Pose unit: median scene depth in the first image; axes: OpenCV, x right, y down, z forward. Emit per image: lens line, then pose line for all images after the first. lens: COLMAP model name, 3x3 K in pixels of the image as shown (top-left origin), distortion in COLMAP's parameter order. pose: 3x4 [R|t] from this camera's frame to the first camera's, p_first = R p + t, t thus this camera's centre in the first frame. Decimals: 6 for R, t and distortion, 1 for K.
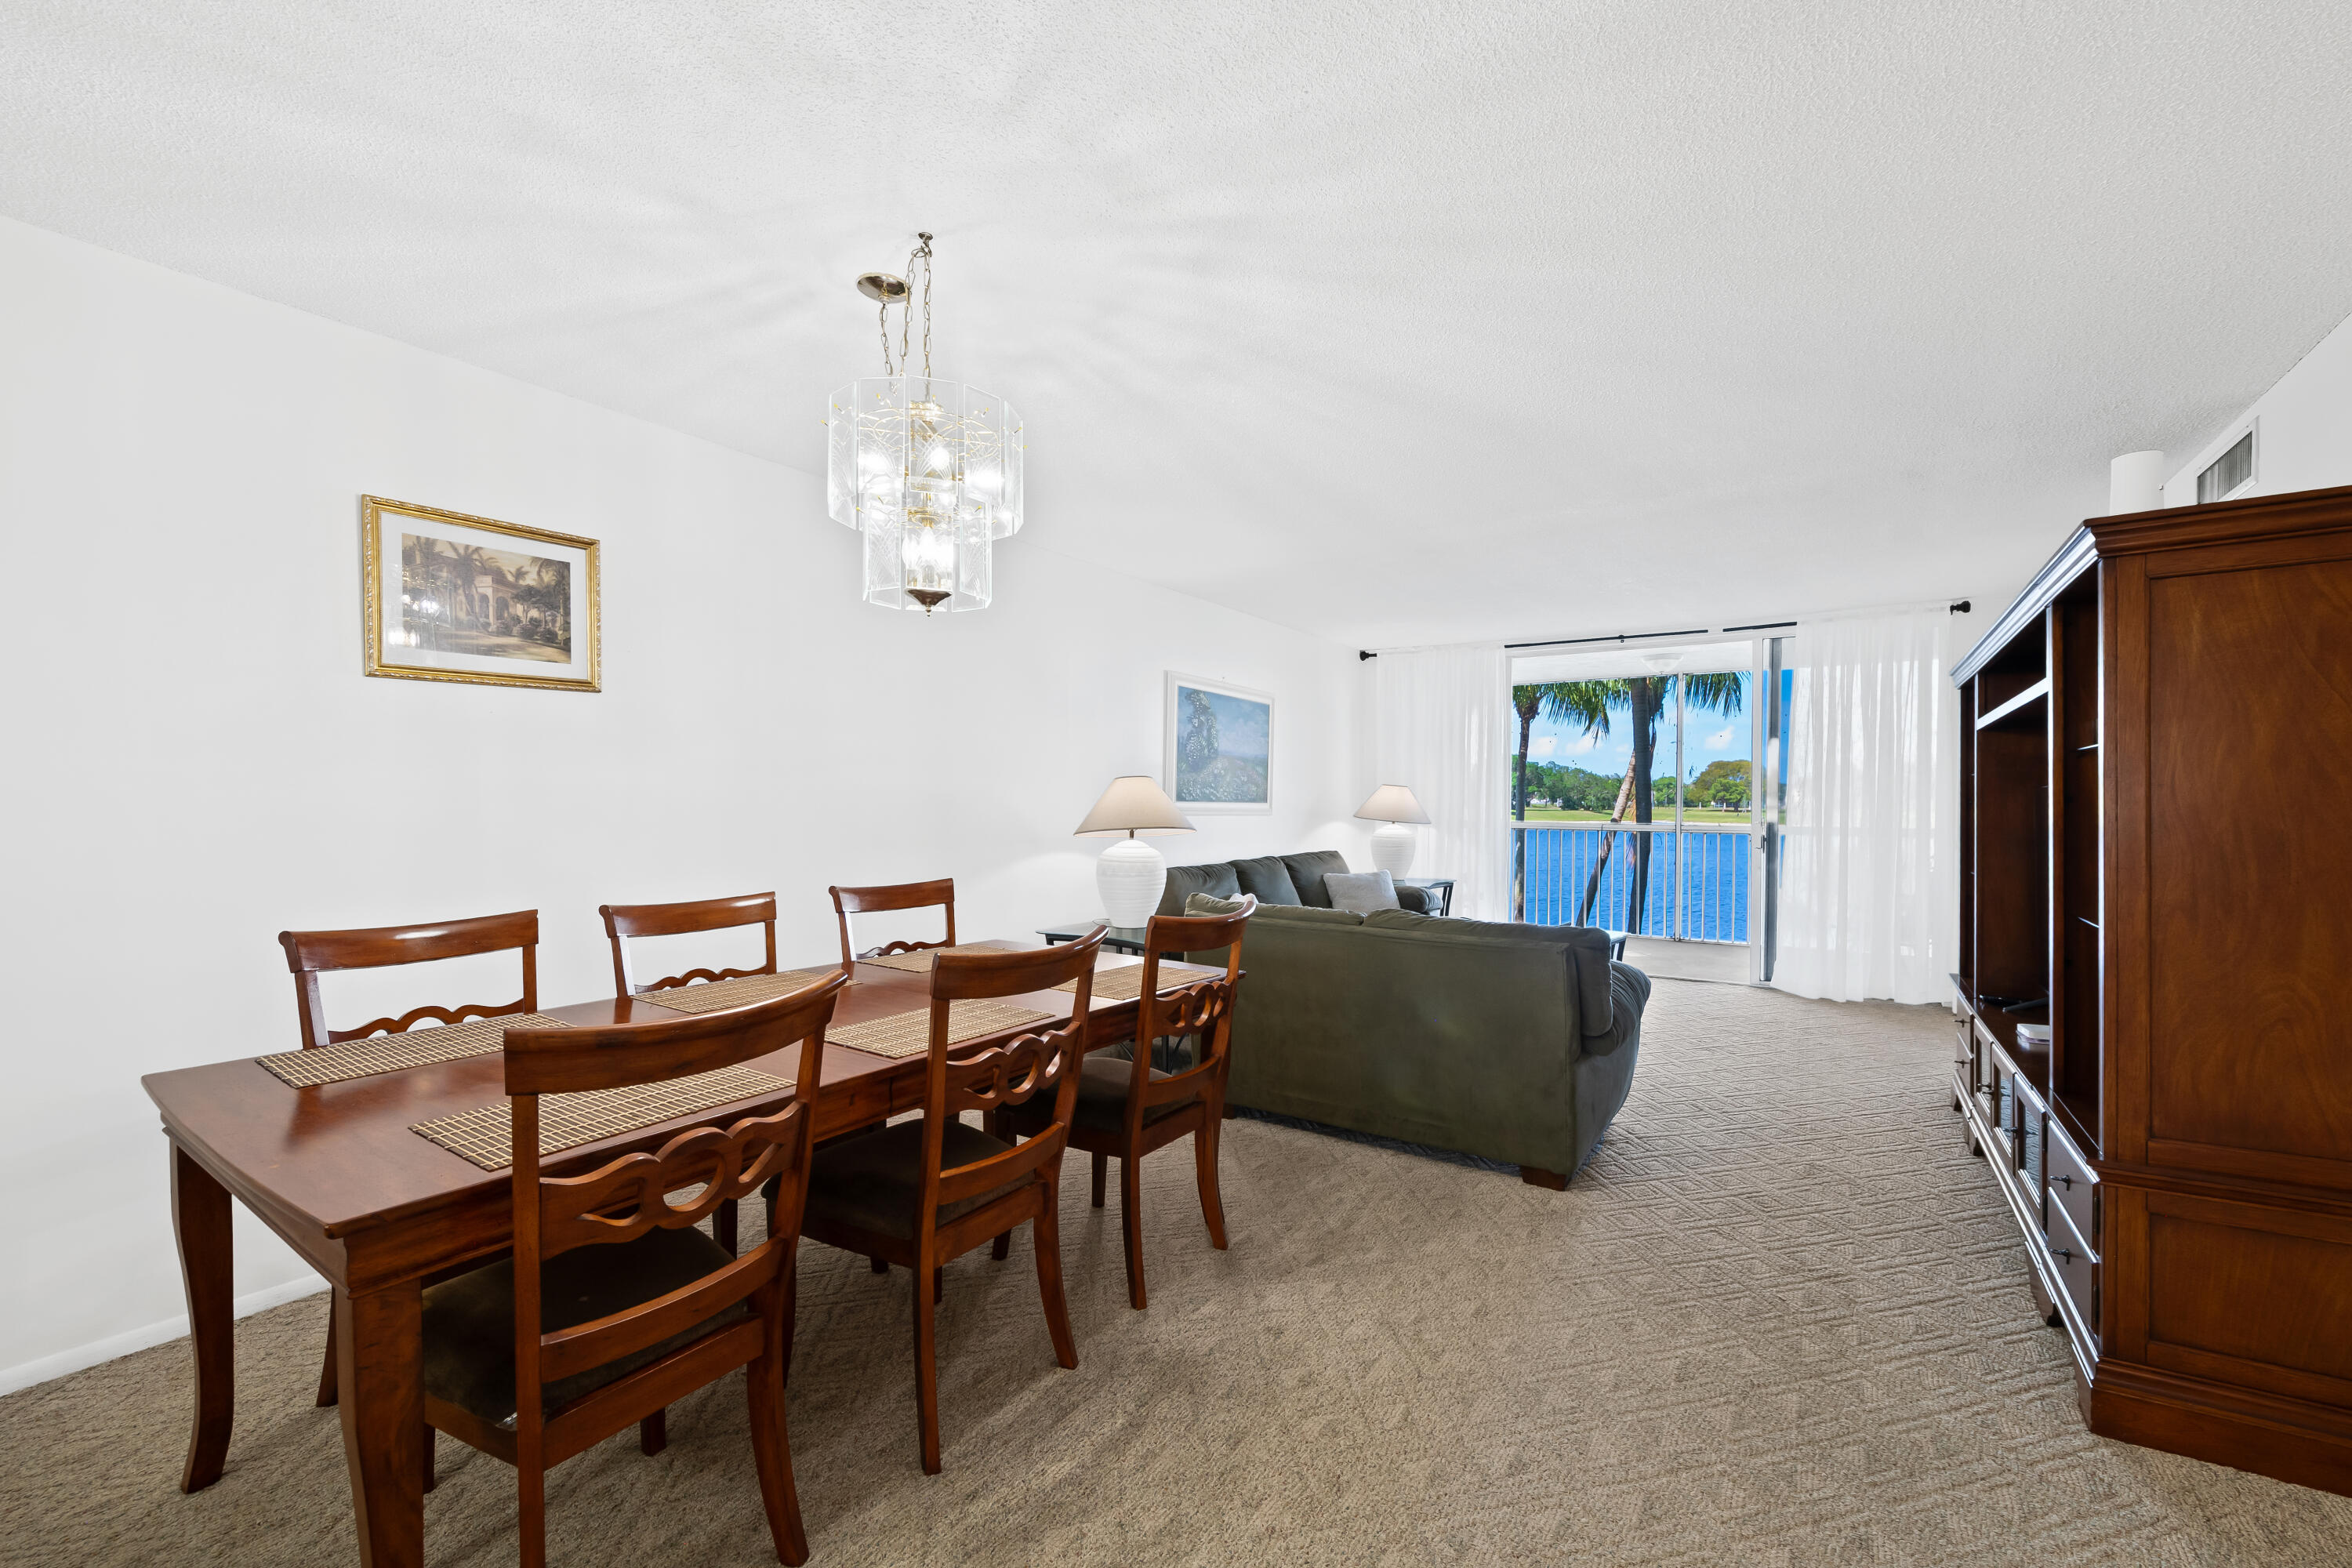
lens RADIAL K [[943.3, 0, 1198.6], [0, 943.3, 817.7], [0, 0, 1]] dist [0.001212, 0.000102]
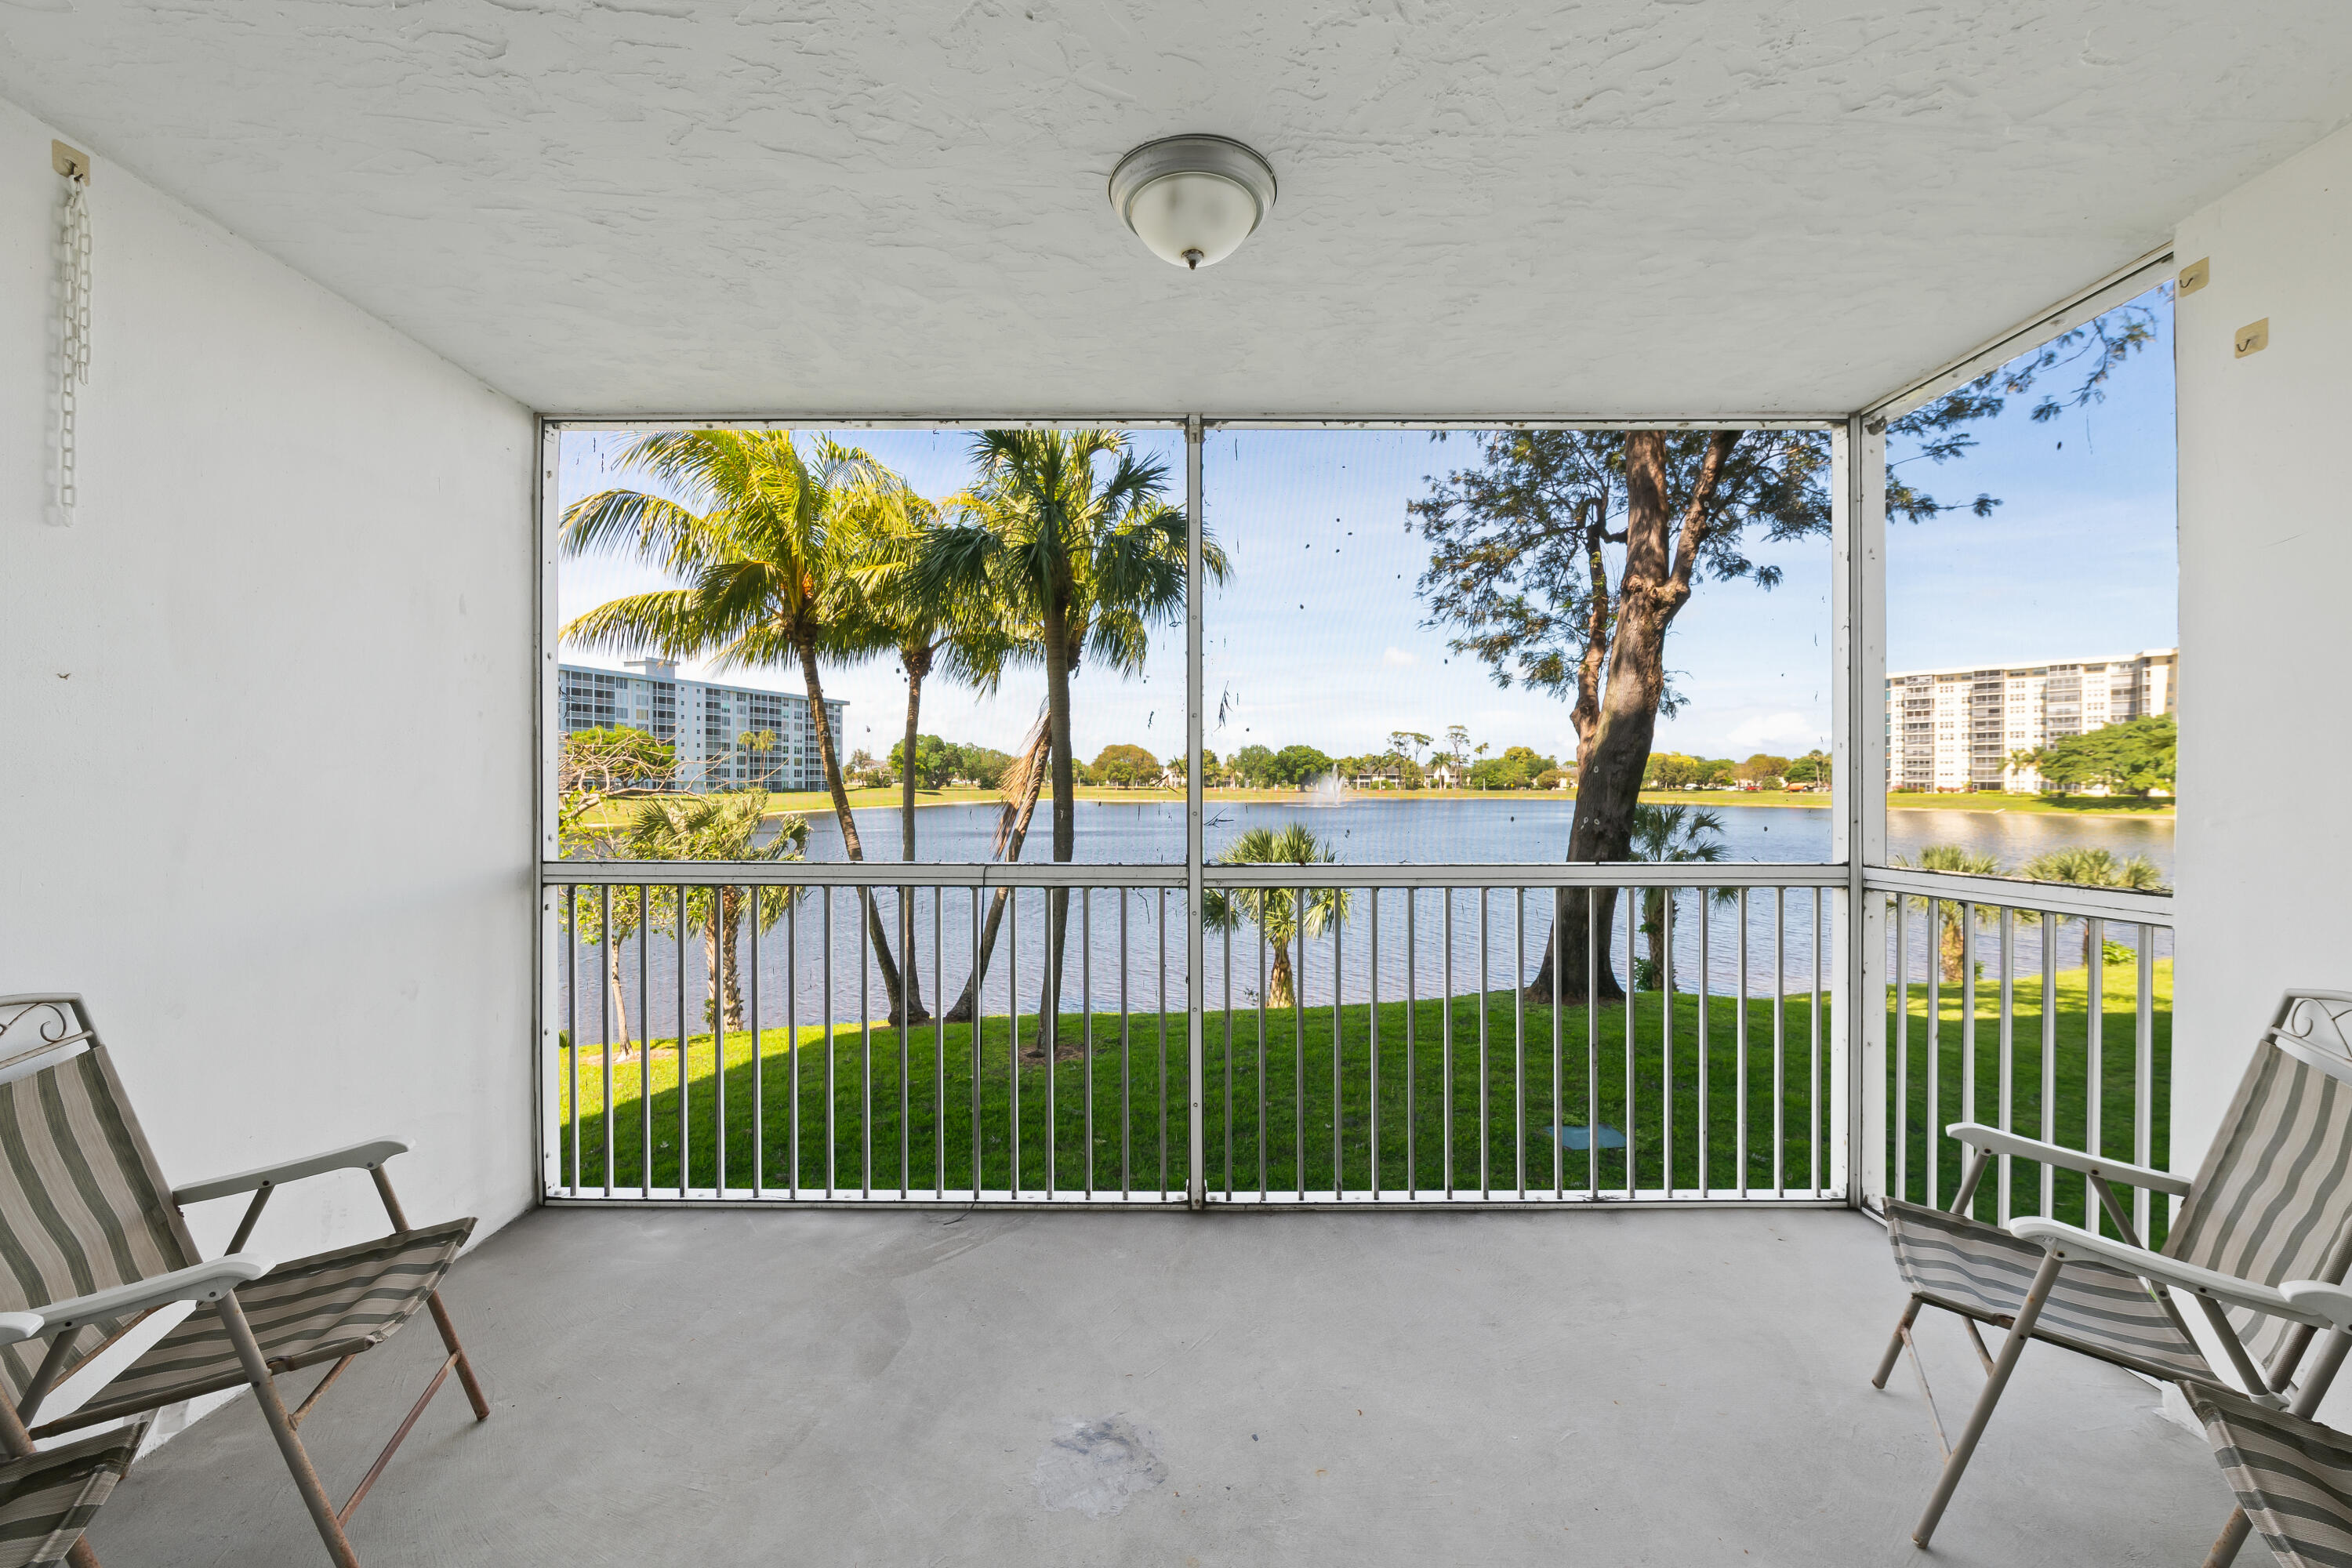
lens RADIAL K [[931.8, 0, 1186.2], [0, 931.8, 774.1], [0, 0, 1]] dist [0.002981, -0.004450]
pose [[0.834032, 0.000261, 0.551716, 0.507282], [0.013672, 0.999683, -0.021141, -0.028886], [-0.551547, 0.025175, 0.833764, 1.122345]]
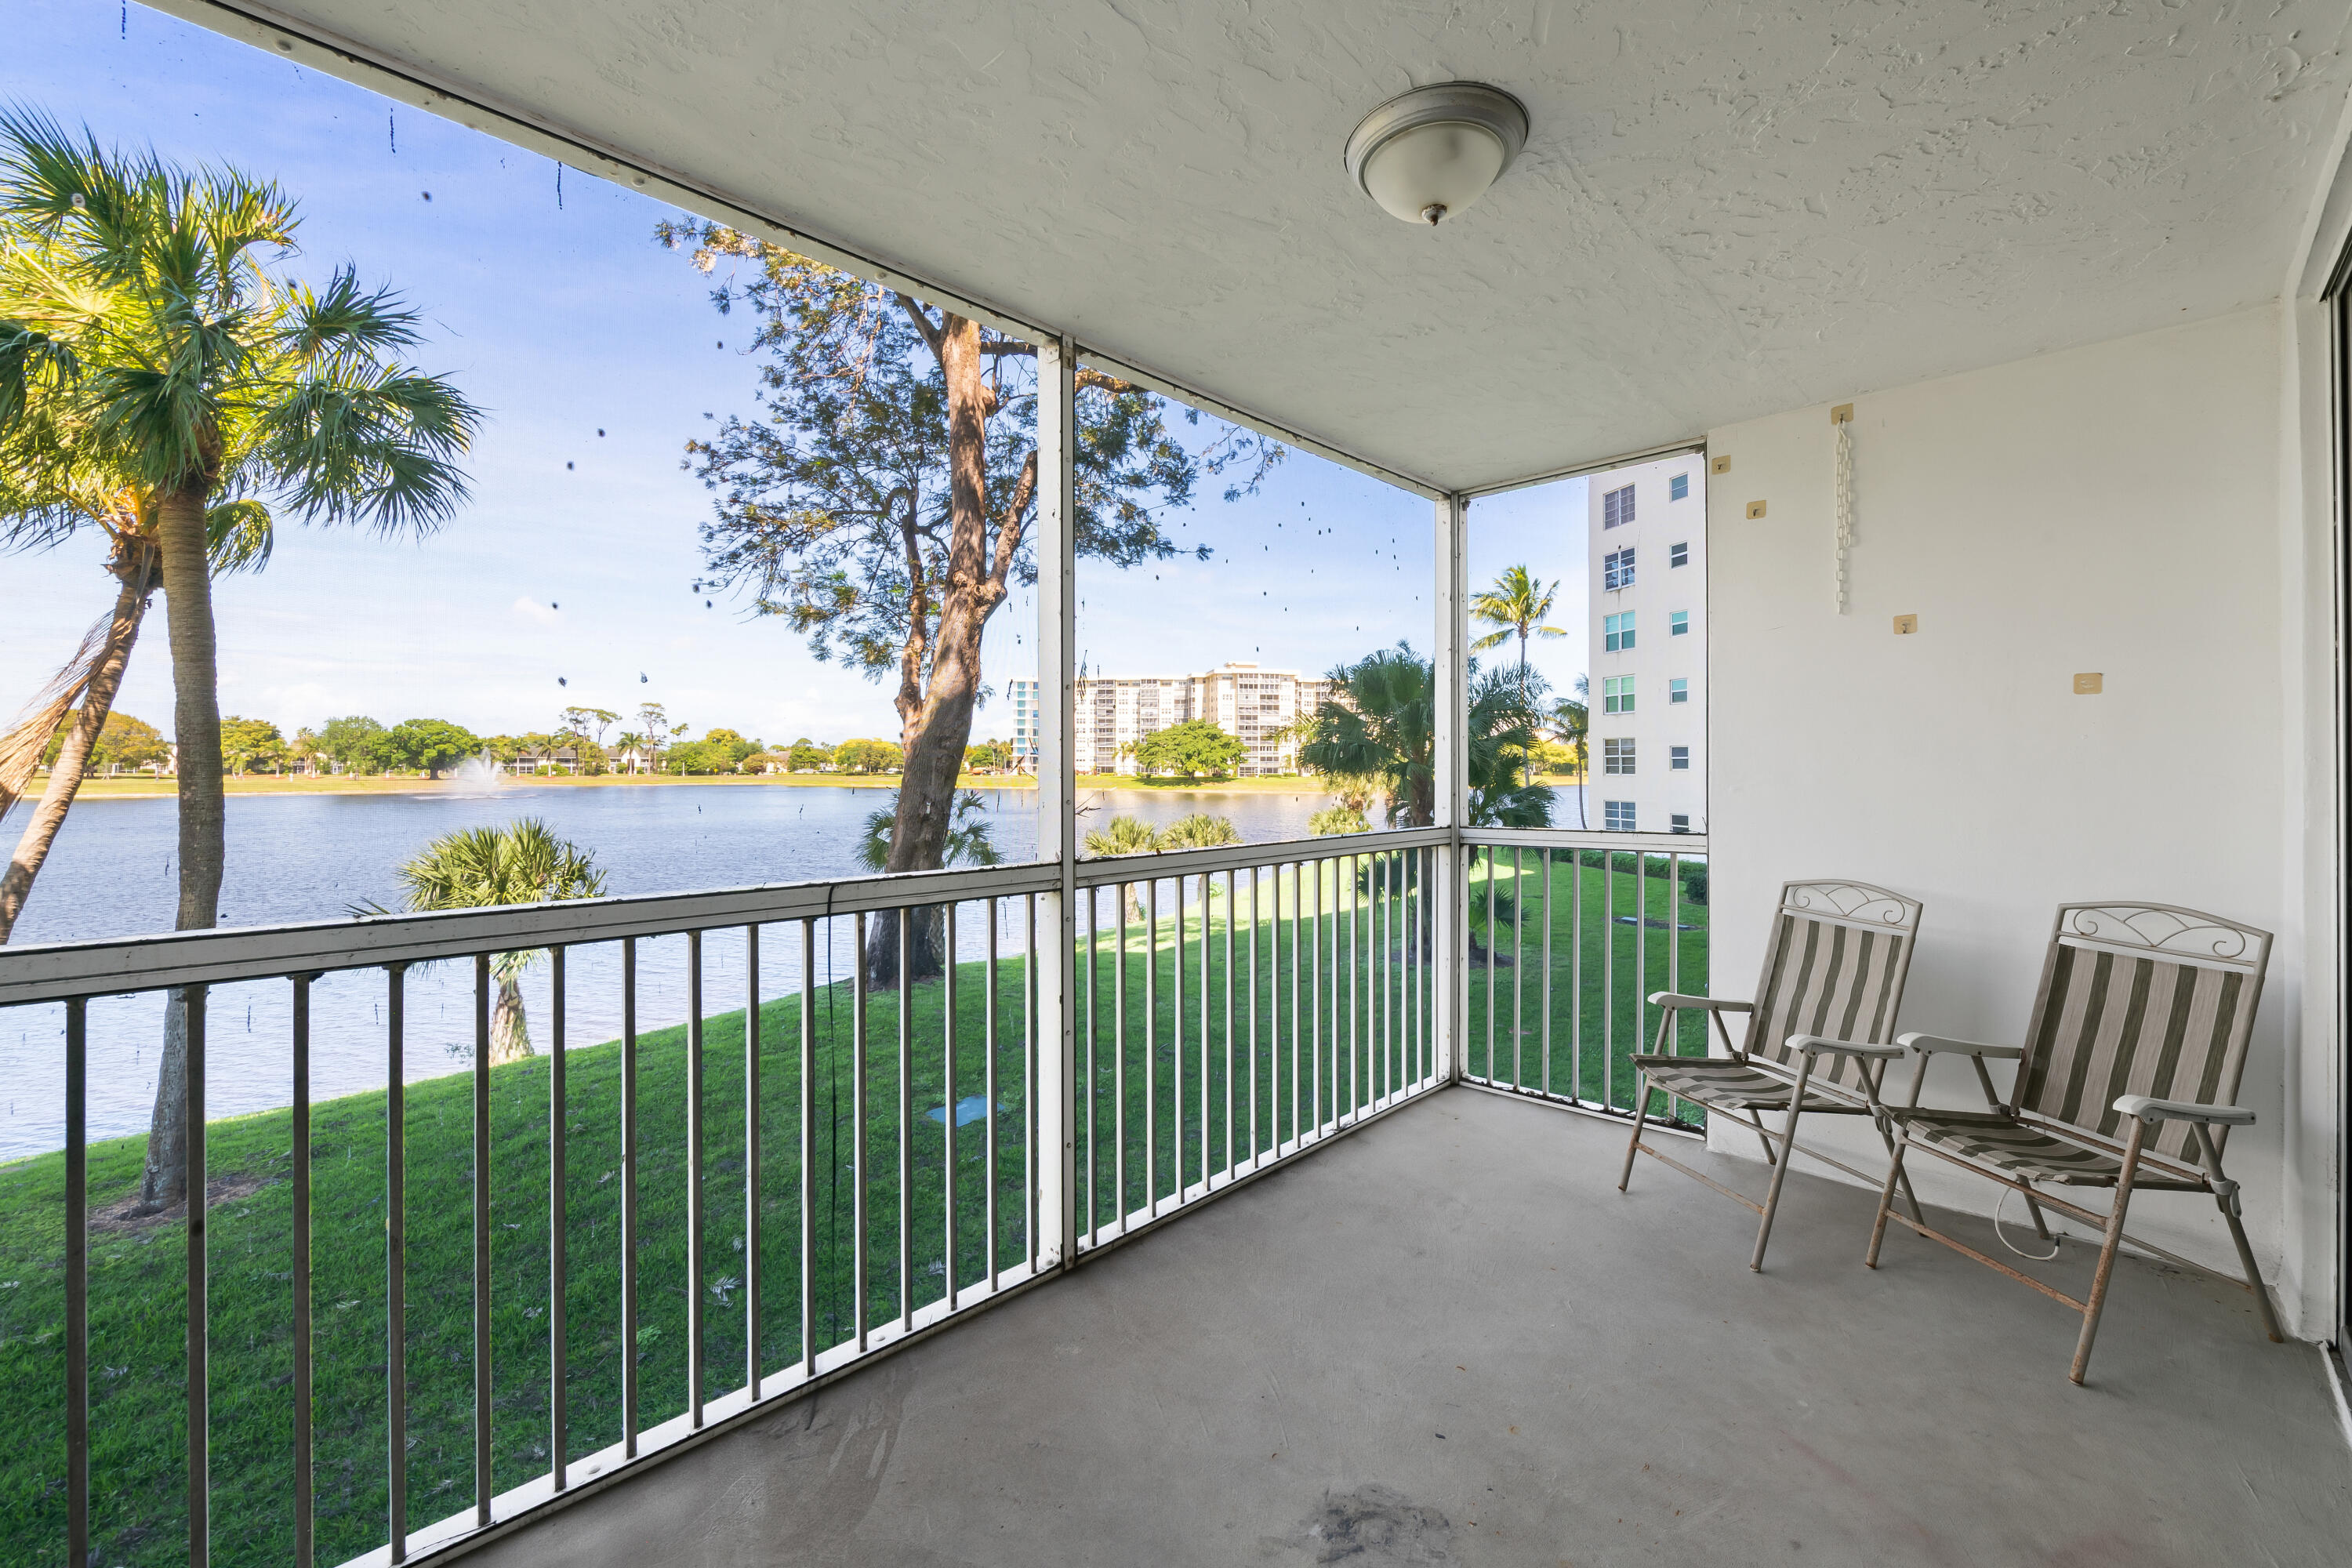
lens RADIAL K [[954.7, 0, 1175.3], [0, 954.7, 752.4], [0, 0, 1]] dist [0.001438, -0.000010]
pose [[0.194896, 0.010087, 0.980772, 0.370032], [0.018875, 0.999723, -0.014032, -0.034044], [-0.980642, 0.021247, 0.194651, 1.401187]]
